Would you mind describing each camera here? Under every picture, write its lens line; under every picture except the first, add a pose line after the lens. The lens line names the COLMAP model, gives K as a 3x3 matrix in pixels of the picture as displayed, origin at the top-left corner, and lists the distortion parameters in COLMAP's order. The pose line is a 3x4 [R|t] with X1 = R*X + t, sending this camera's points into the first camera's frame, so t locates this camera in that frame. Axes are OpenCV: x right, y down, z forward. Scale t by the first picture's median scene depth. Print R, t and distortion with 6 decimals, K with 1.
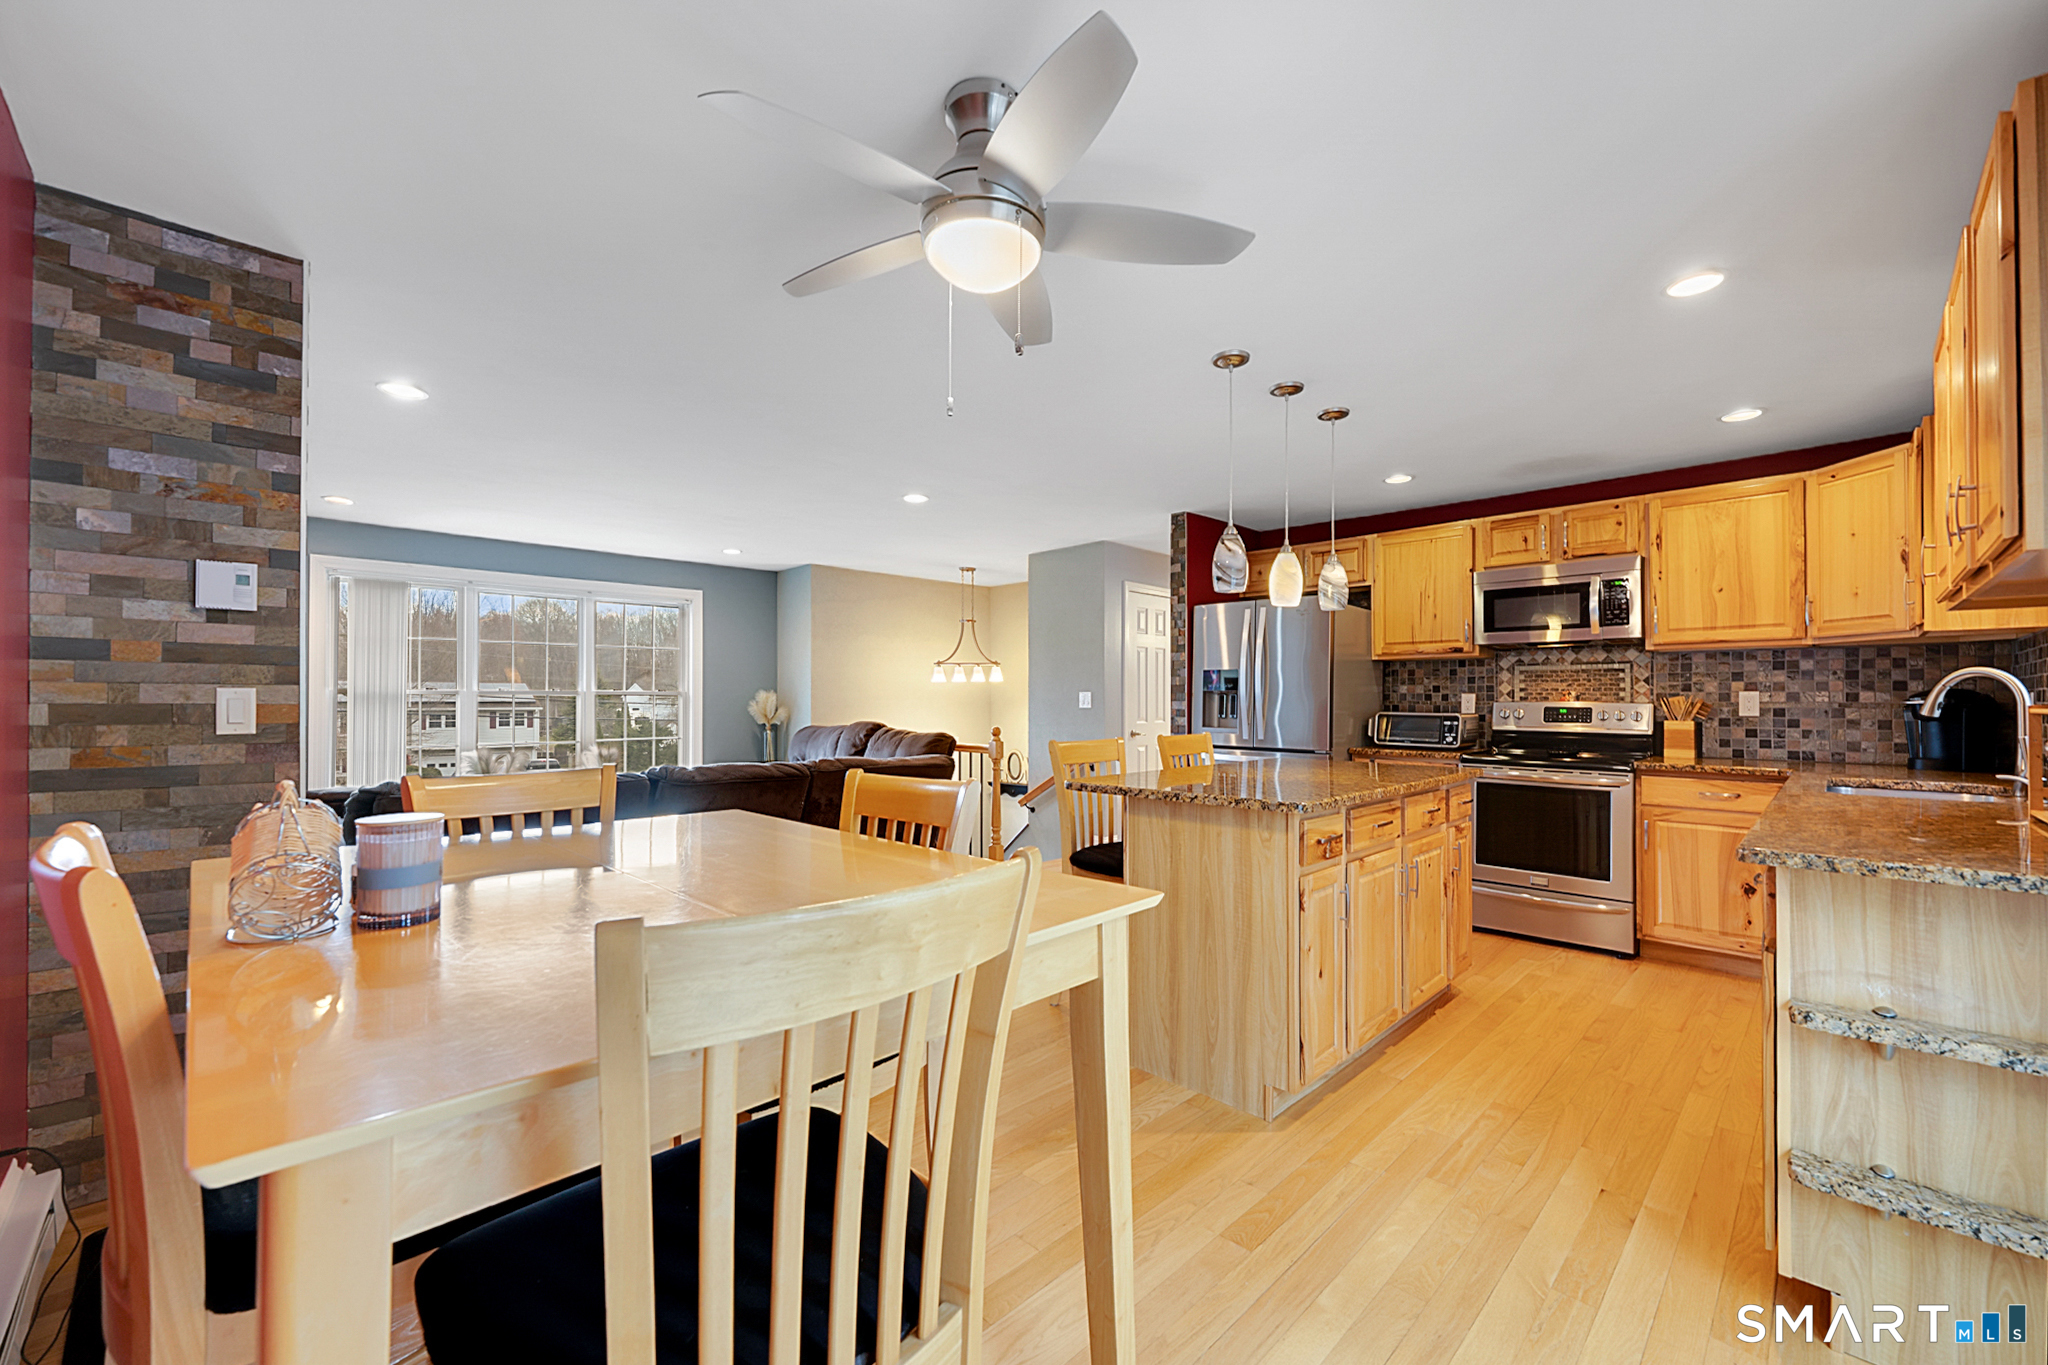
lens RADIAL K [[815.4, 0, 1060.2], [0, 815.4, 693.2], [0, 0, 1]] dist [-0.000426, -0.000234]
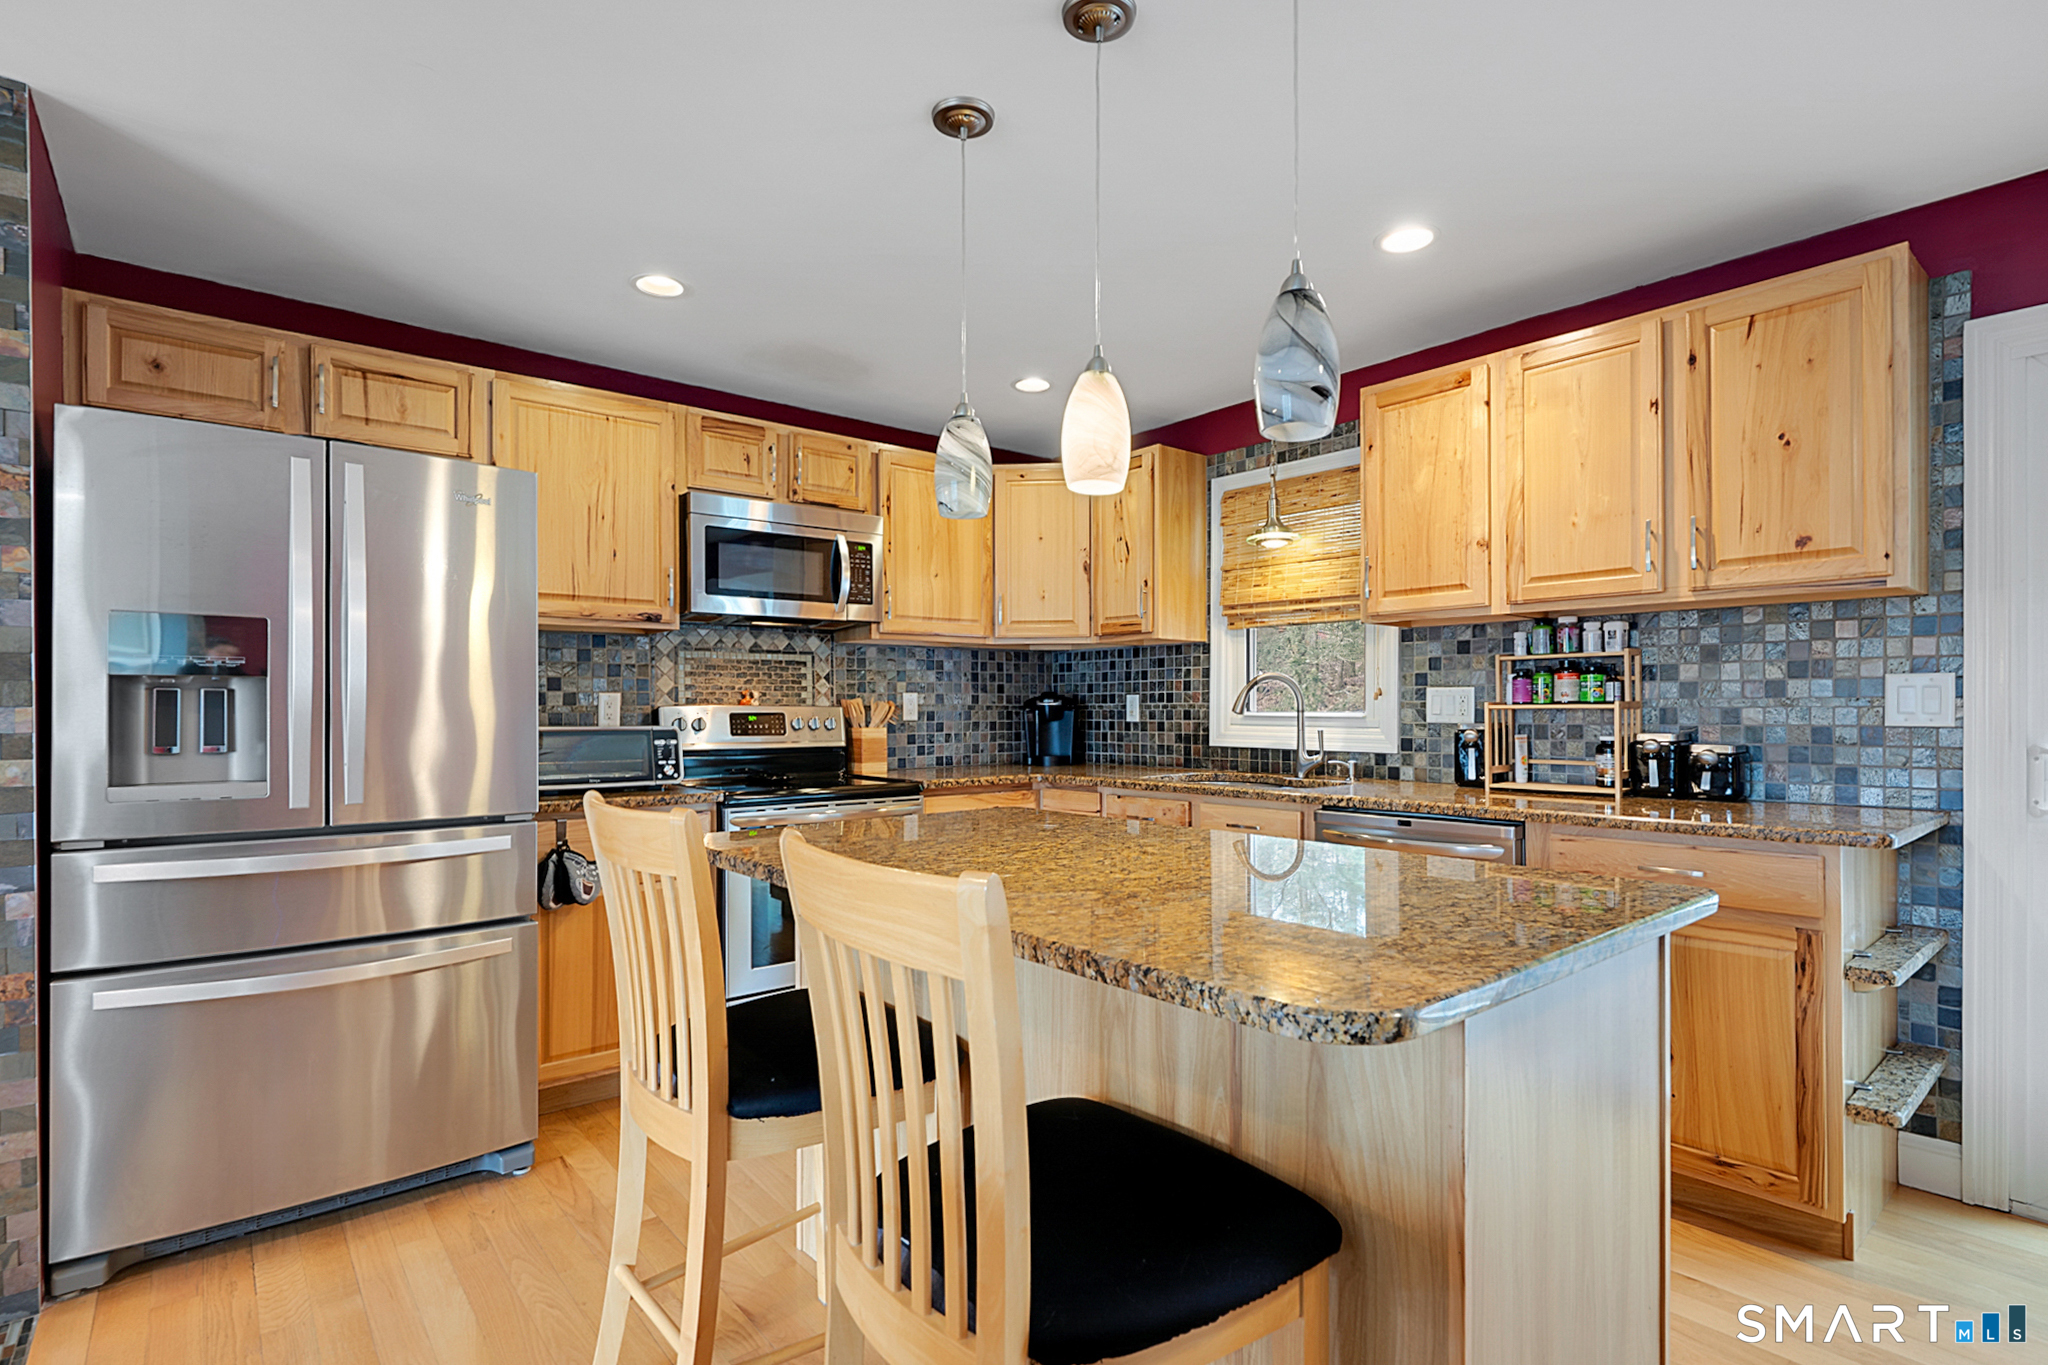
lens RADIAL K [[983.2, 0, 1008.1], [0, 983.2, 710.7], [0, 0, 1]] dist [-0.004786, 0.000073]
pose [[0.123651, -0.006786, 0.992303, -0.210782], [-0.003159, 0.999969, 0.007232, 0.009461], [-0.992321, -0.004029, 0.123625, 0.761754]]
